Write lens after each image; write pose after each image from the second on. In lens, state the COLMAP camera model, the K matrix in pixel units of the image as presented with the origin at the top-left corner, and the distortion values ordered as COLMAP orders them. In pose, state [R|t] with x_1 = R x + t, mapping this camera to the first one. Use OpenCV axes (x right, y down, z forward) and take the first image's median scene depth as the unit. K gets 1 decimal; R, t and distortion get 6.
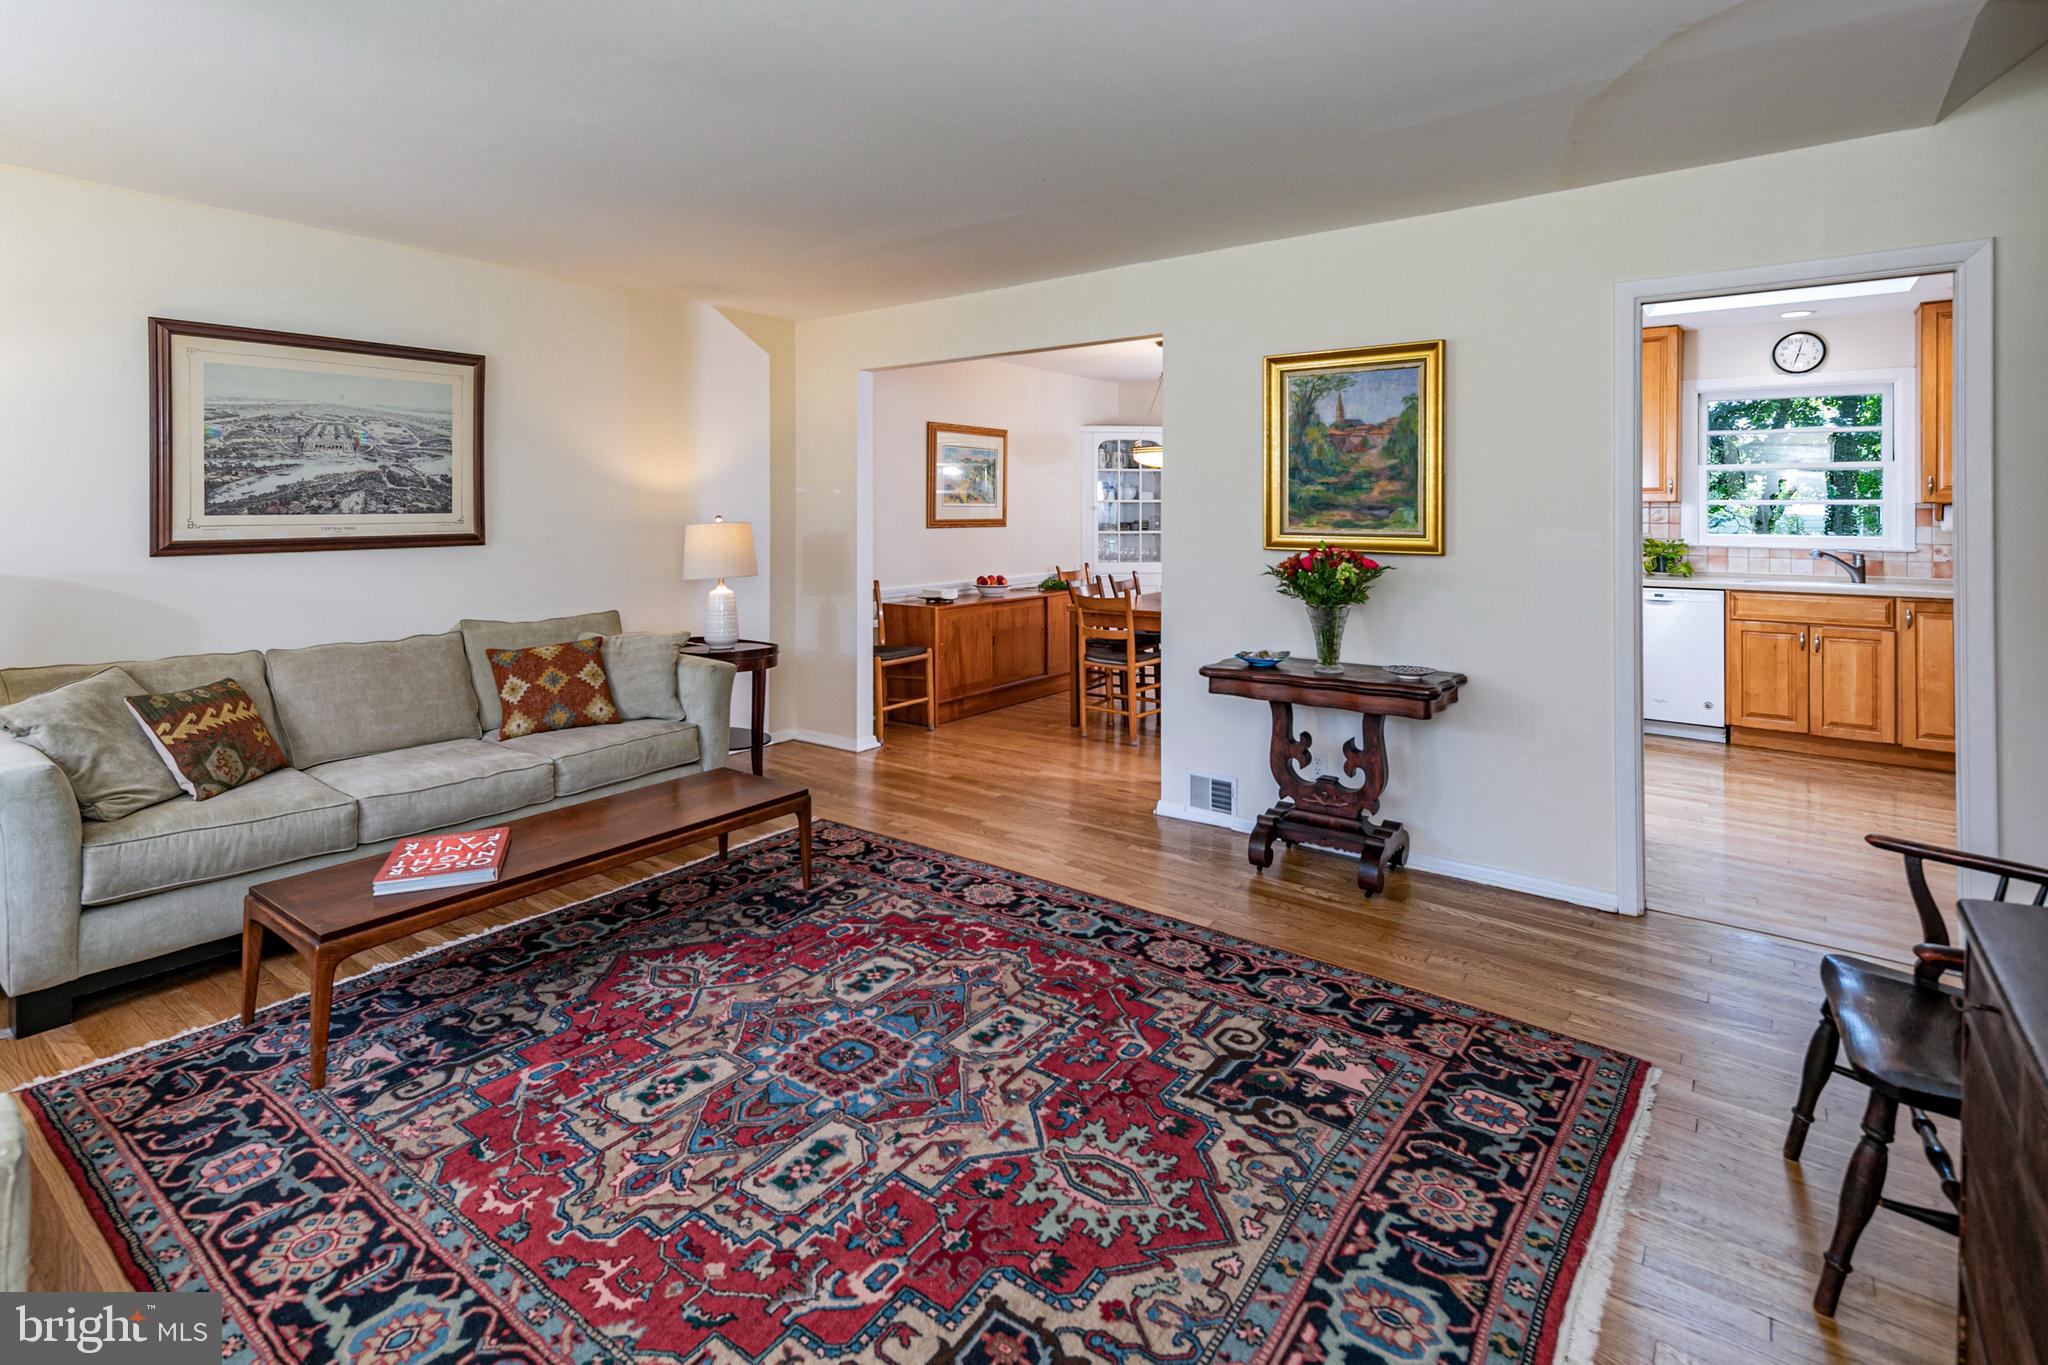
lens RADIAL K [[993.7, 0, 1007.4], [0, 993.7, 510.6], [0, 0, 1]] dist [0.026905, -0.001099]
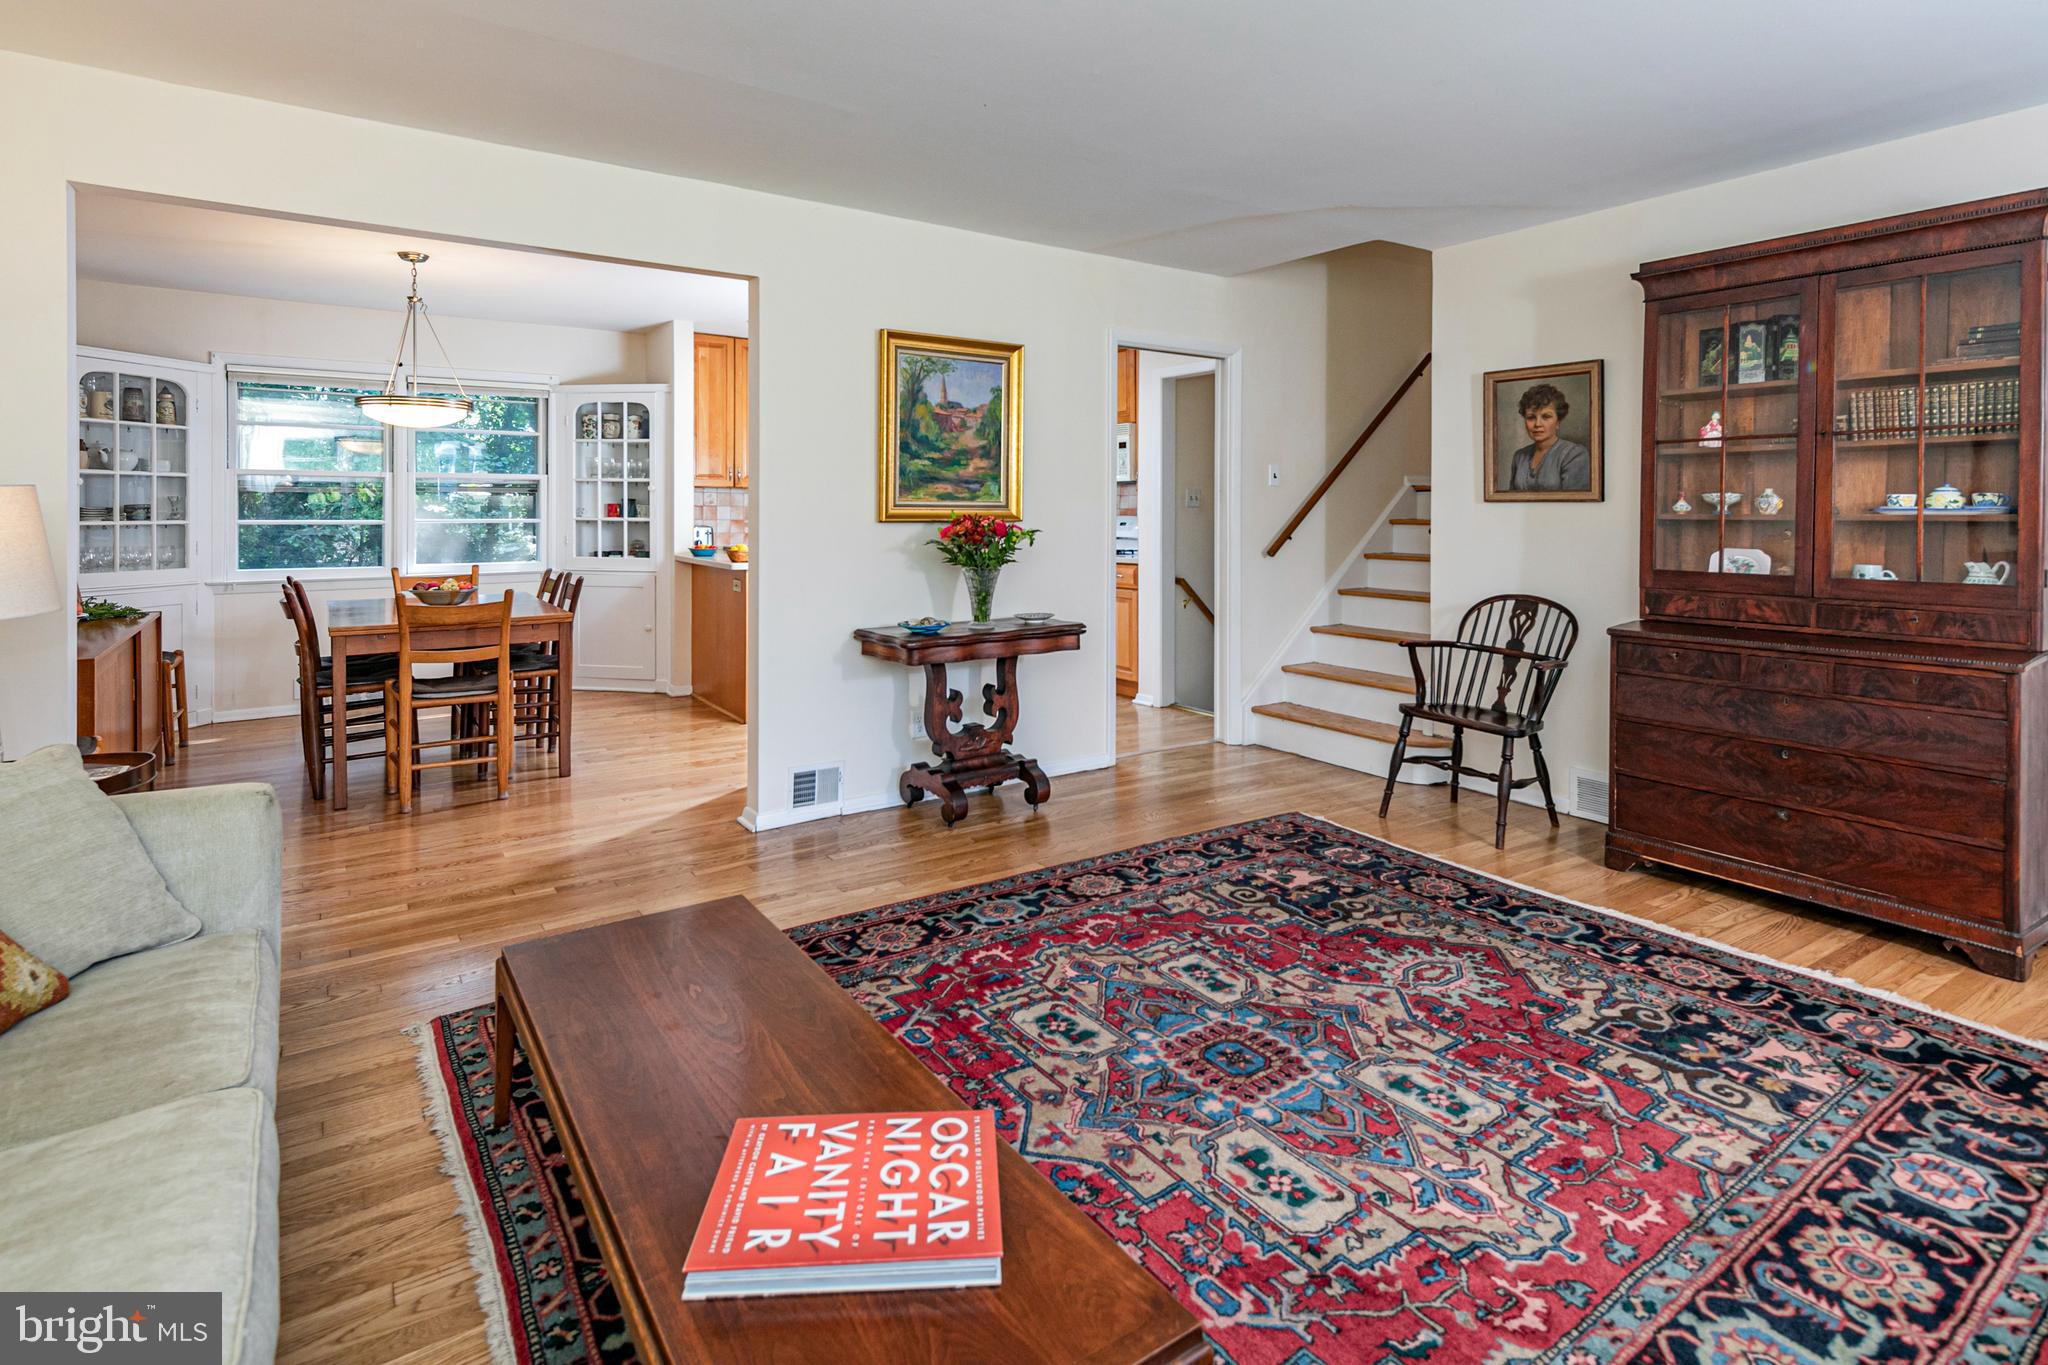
lens RADIAL K [[1021.4, 0, 1025.0], [0, 1021.4, 516.1], [0, 0, 1]] dist [0.026505, -0.001969]
pose [[0.314386, -0.008954, 0.949253, -1.098425], [0.004651, 0.999958, 0.007892, 0.042188], [-0.949284, 0.001934, 0.314414, 0.879386]]
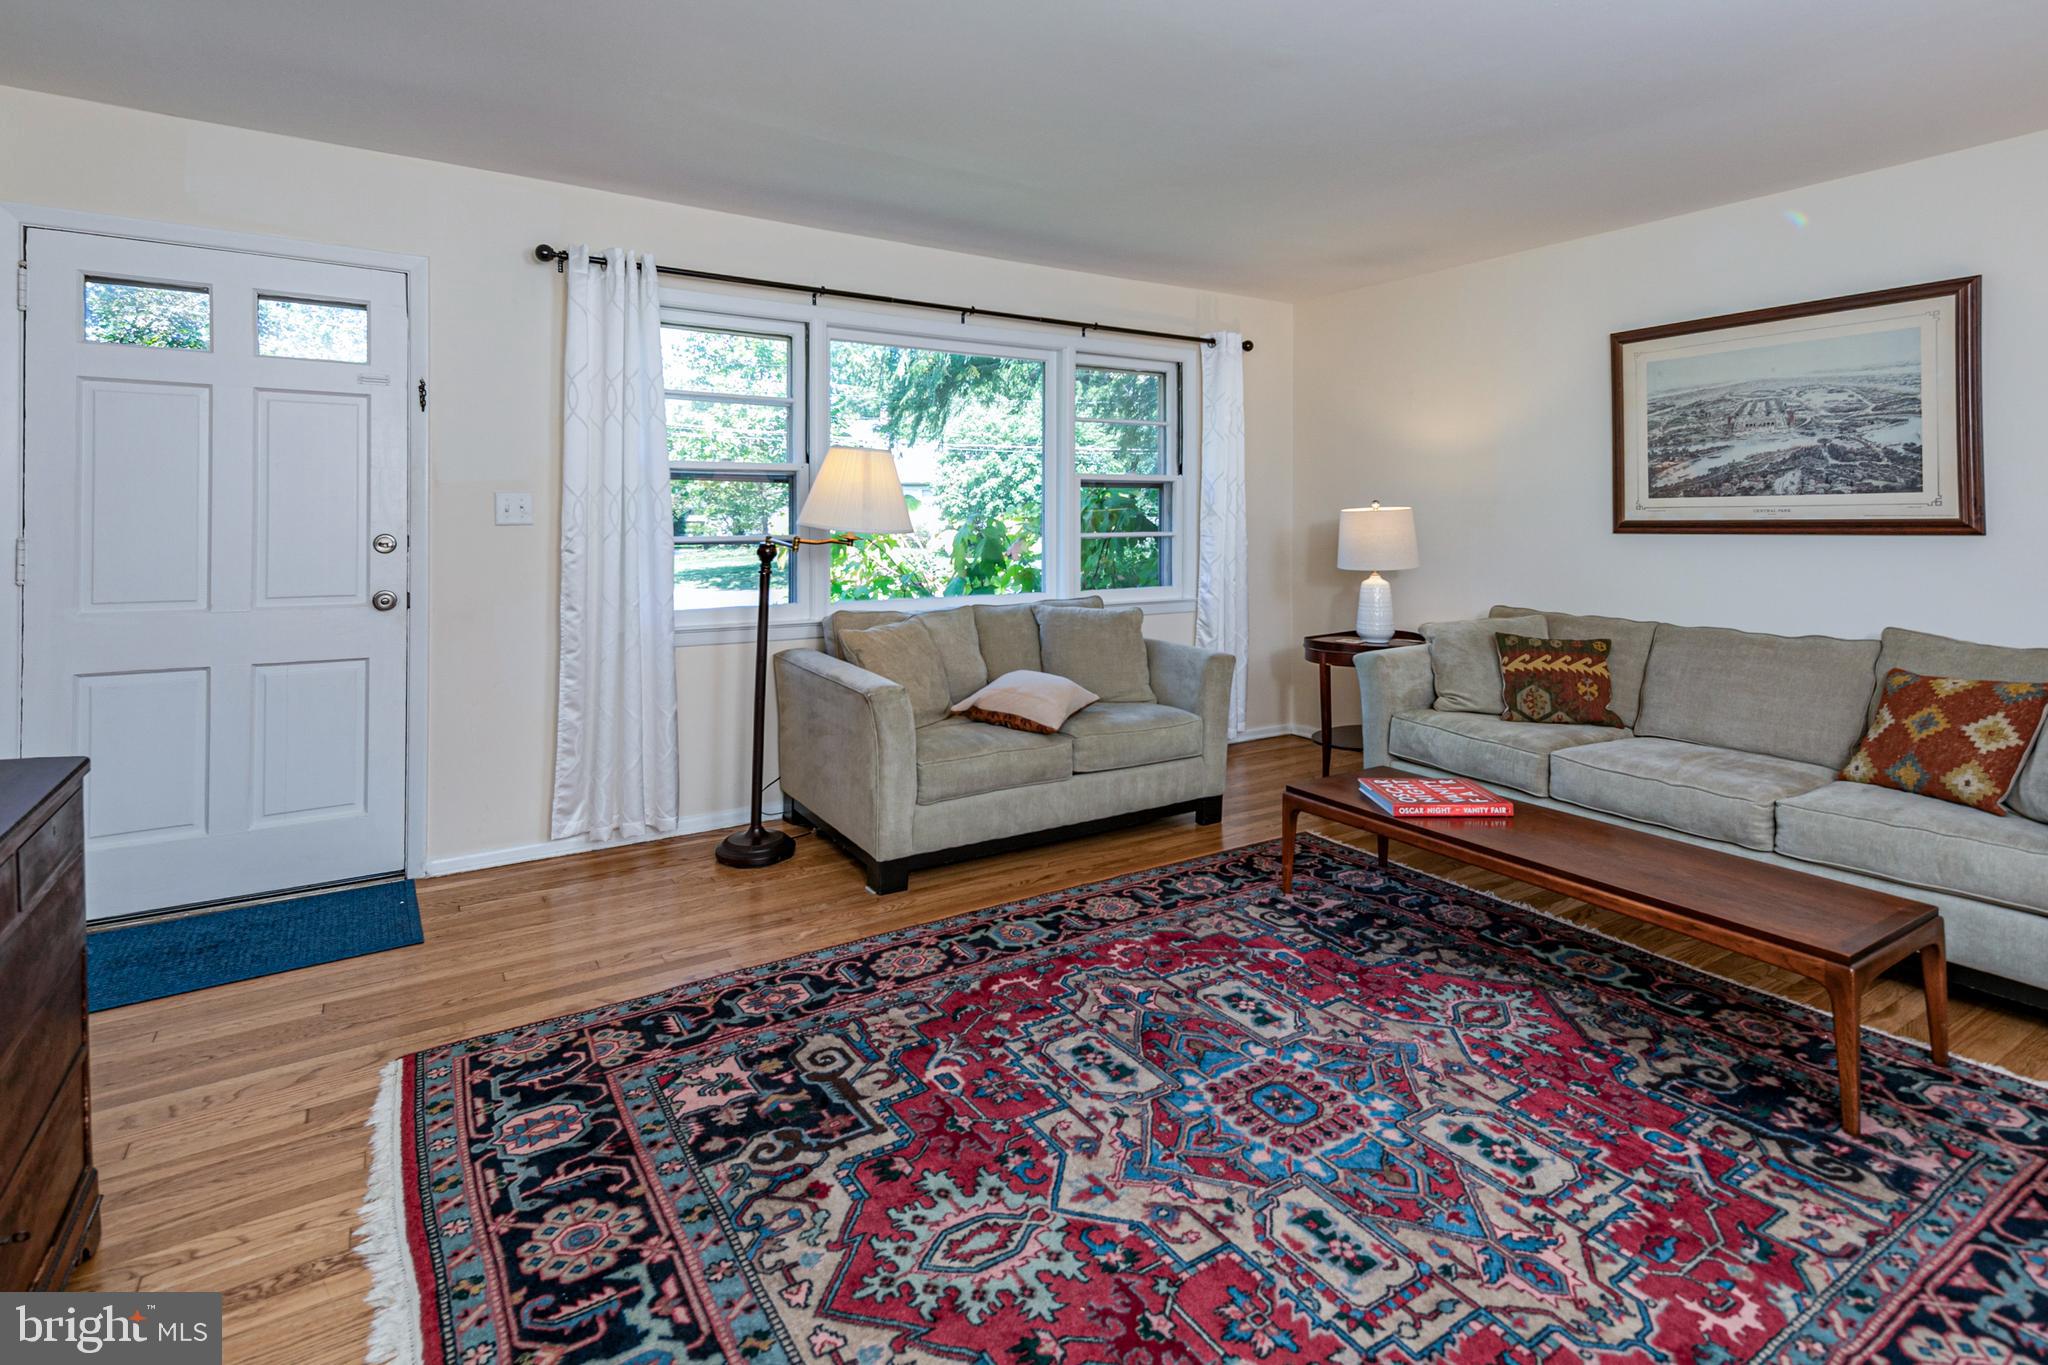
lens RADIAL K [[983.7, 0, 1032.5], [0, 983.7, 515.4], [0, 0, 1]] dist [0.028934, -0.006683]
pose [[-0.338960, -0.003752, -0.940793, 0.708861], [-0.005177, 0.999984, -0.002122, 0.044358], [0.940786, 0.004151, -0.338974, 1.076212]]
